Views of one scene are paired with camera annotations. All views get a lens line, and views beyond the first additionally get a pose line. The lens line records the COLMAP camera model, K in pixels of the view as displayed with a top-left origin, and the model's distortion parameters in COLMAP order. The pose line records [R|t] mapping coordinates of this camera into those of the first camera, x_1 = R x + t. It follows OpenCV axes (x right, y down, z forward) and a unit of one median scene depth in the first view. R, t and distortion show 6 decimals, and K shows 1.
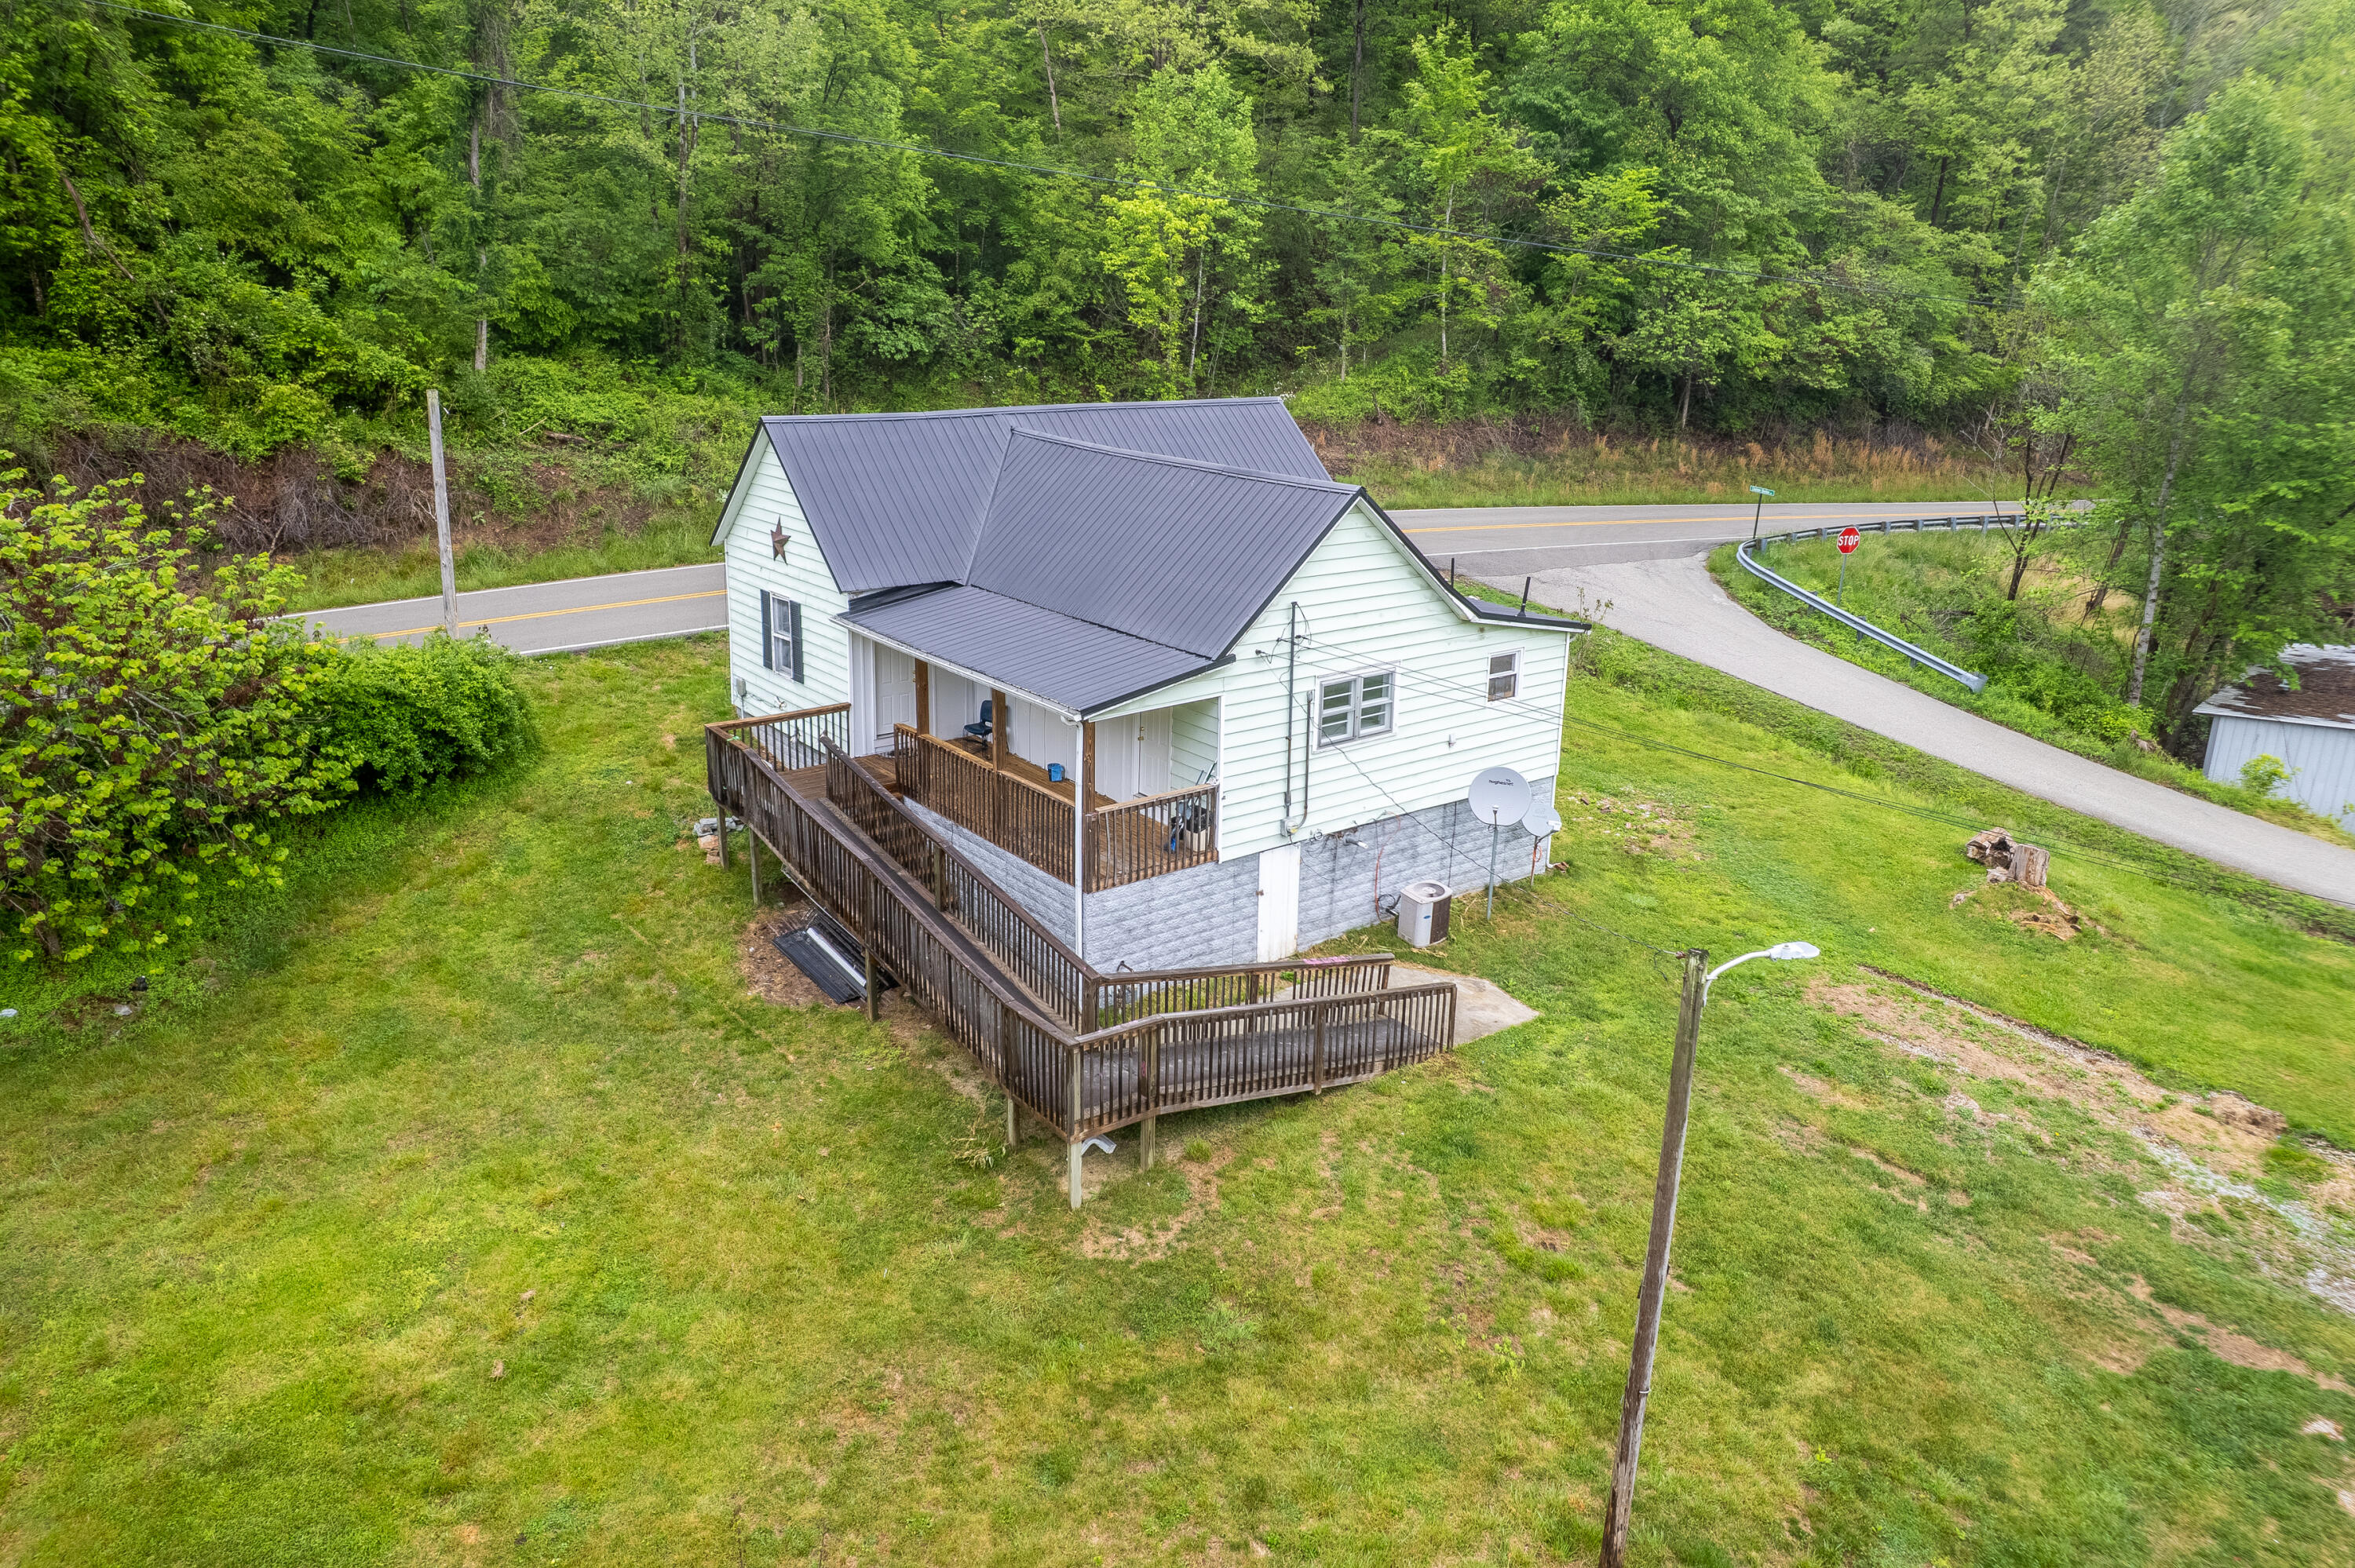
lens RADIAL K [[1509.4, 0, 1247.9], [0, 1509.4, 812.6], [0, 0, 1]] dist [-0.063464, 0.047127]
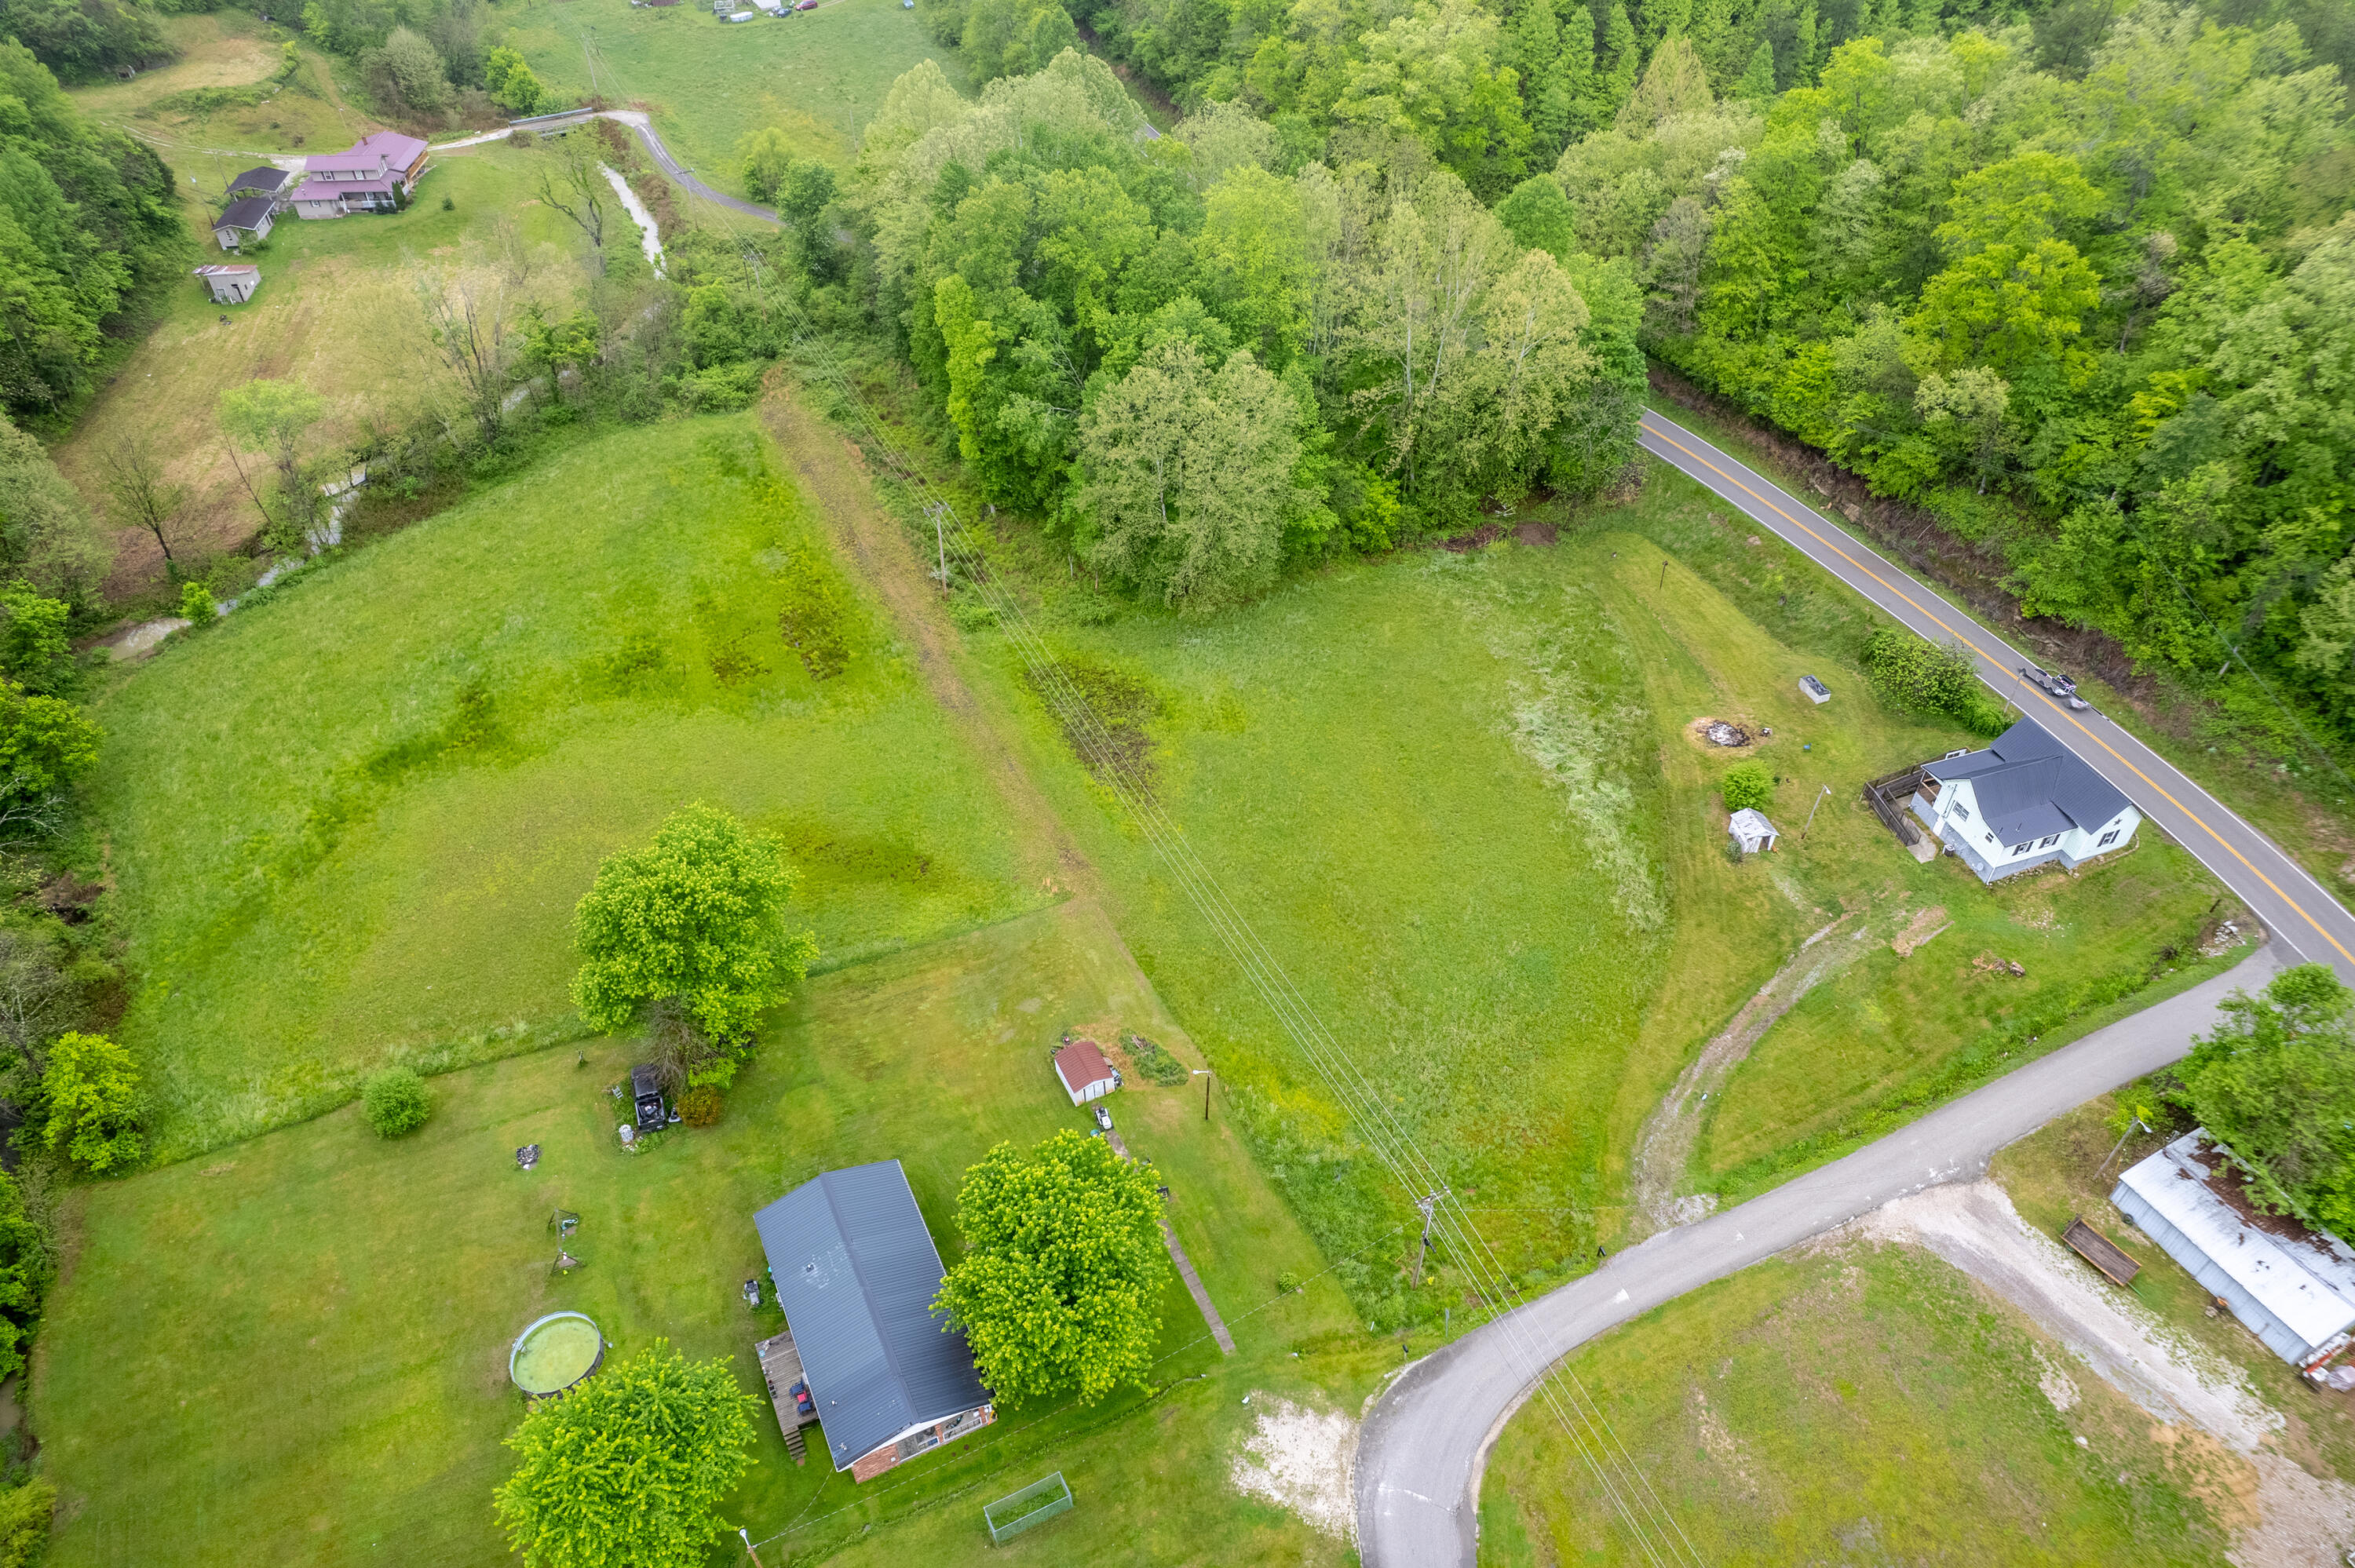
lens RADIAL K [[1516.9, 0, 1189.9], [0, 1516.9, 791.0], [0, 0, 1]] dist [-0.072268, 0.068115]
pose [[-0.360926, 0.596621, -0.716781, 4.951679], [-0.313602, 0.646186, 0.695771, -3.029953], [0.878286, 0.475906, -0.046124, -1.244039]]
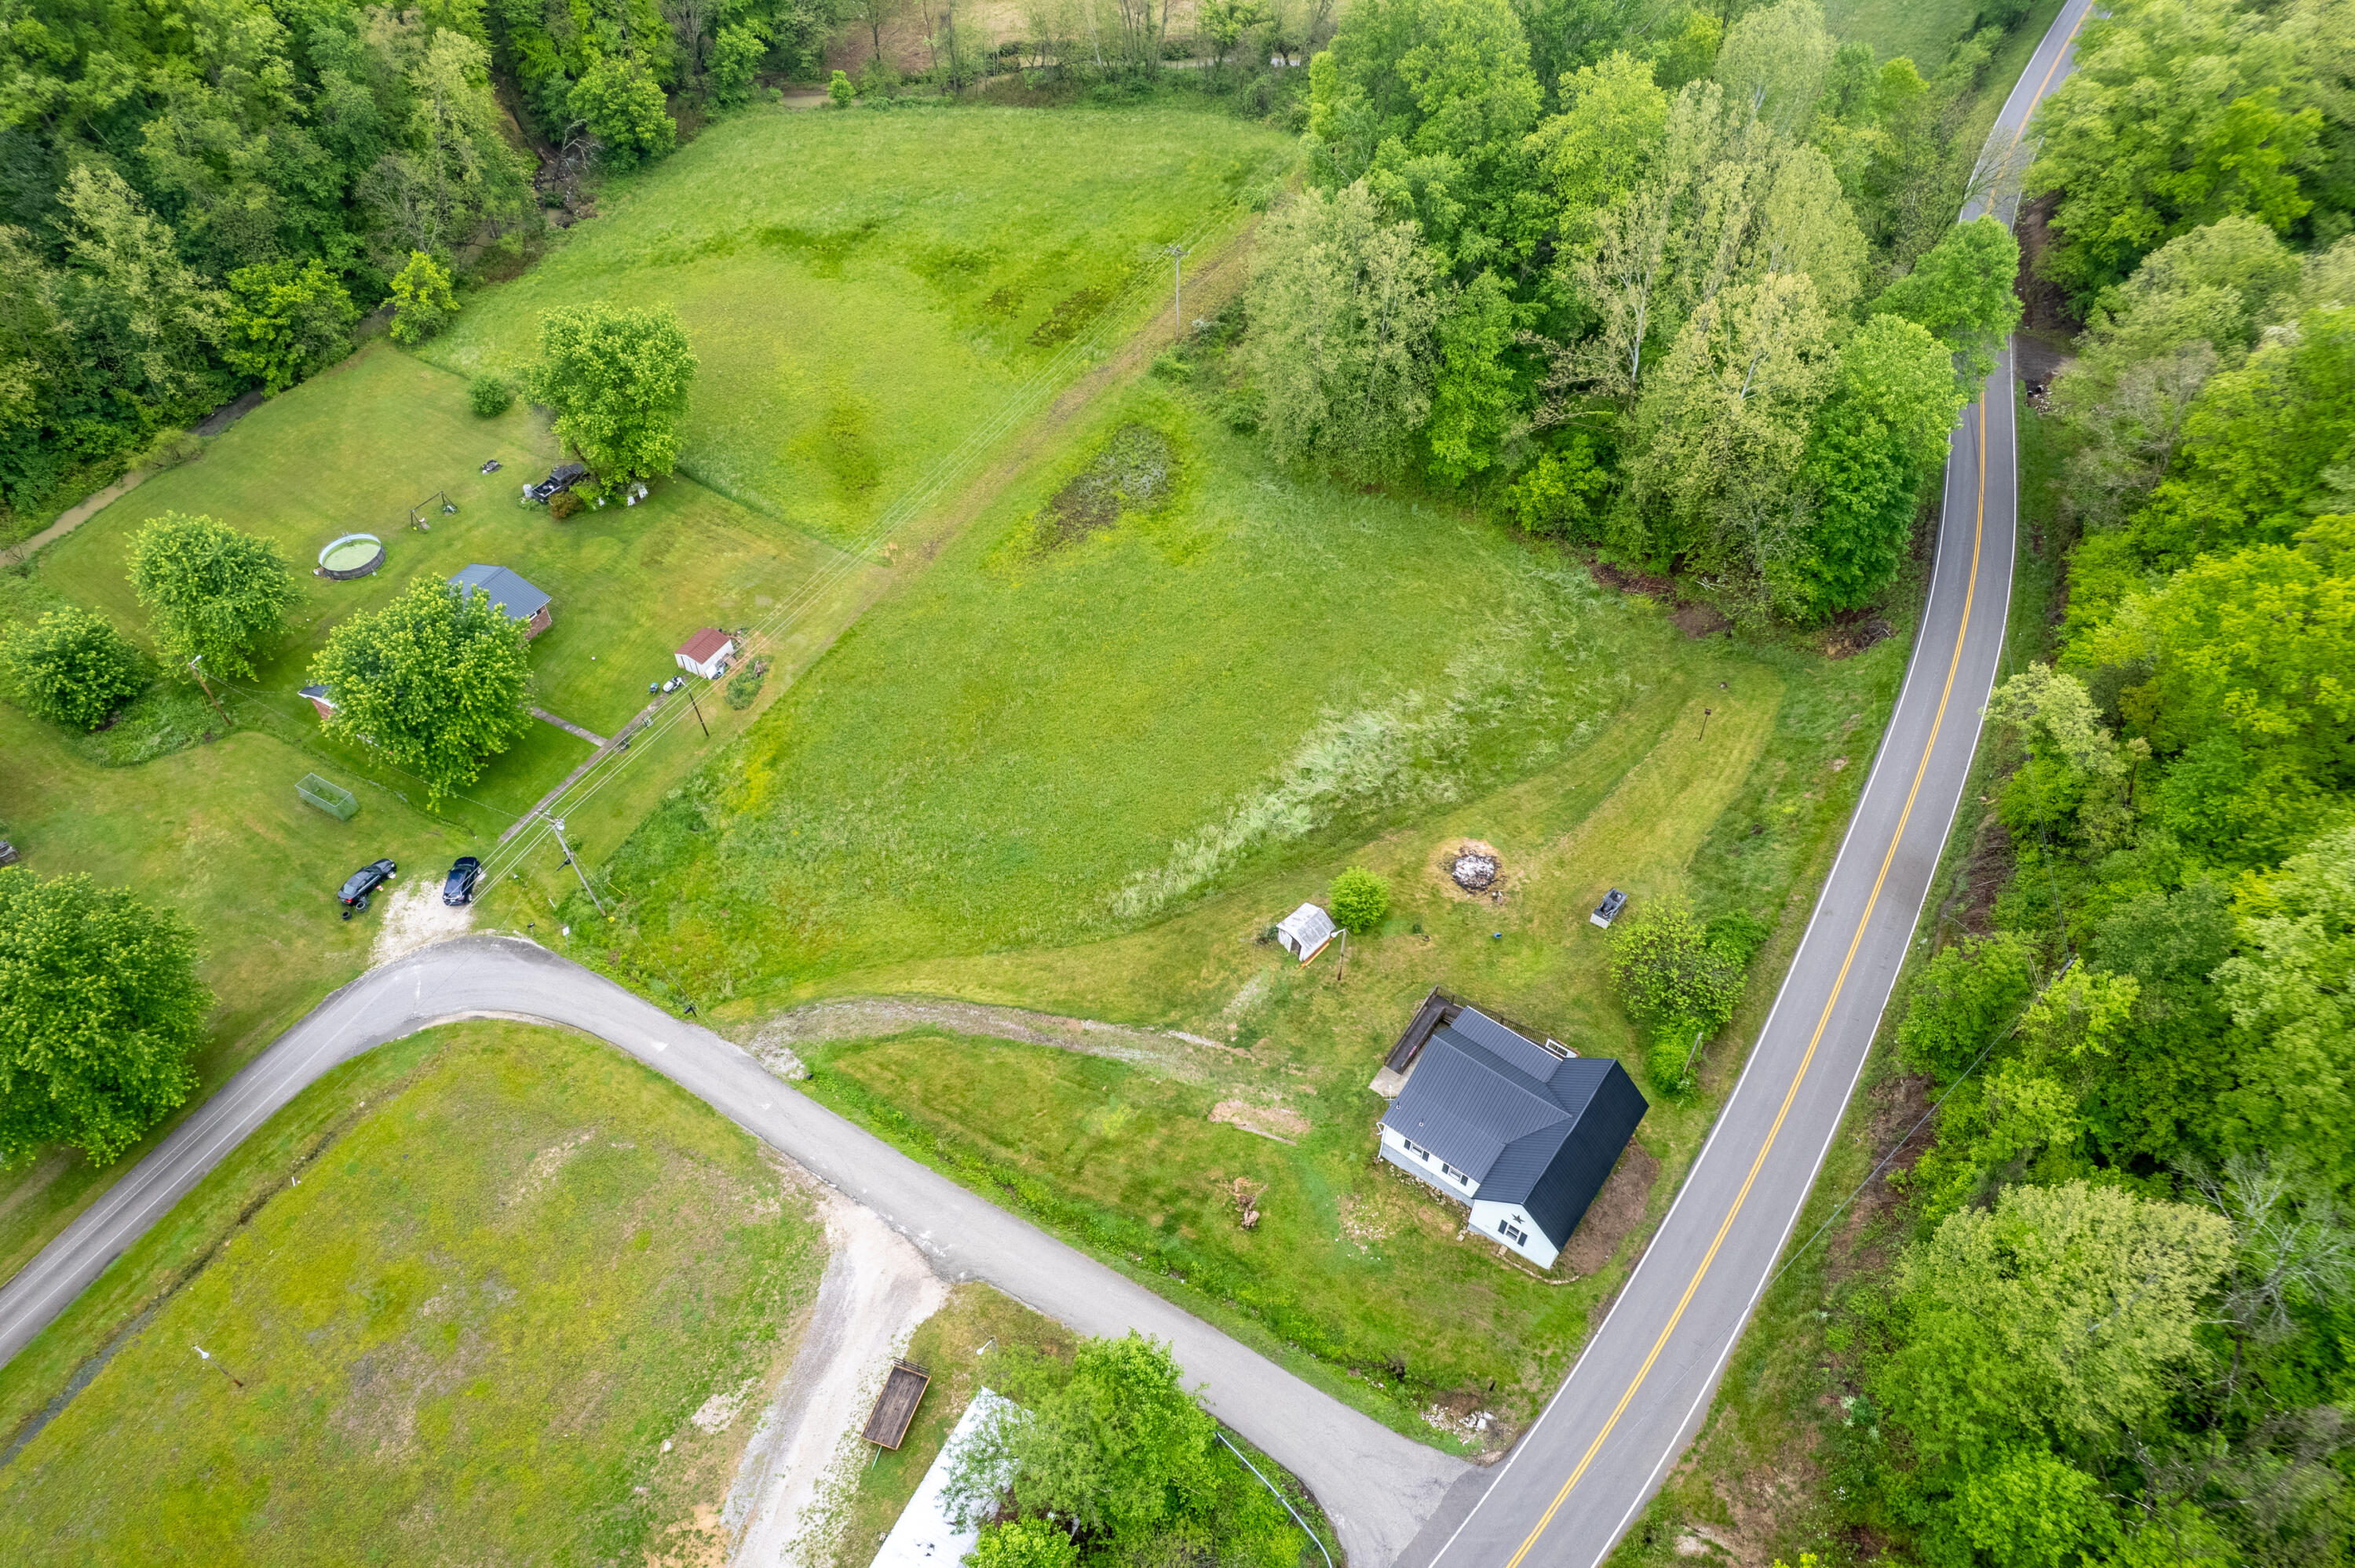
lens RADIAL K [[1520.4, 0, 1184.7], [0, 1520.4, 789.3], [0, 0, 1]] dist [-0.039757, 0.001154]
pose [[-0.972530, 0.151778, -0.176491, 1.353248], [-0.101344, 0.406492, 0.908016, -4.154945], [0.209560, 0.900959, -0.379944, 1.772273]]
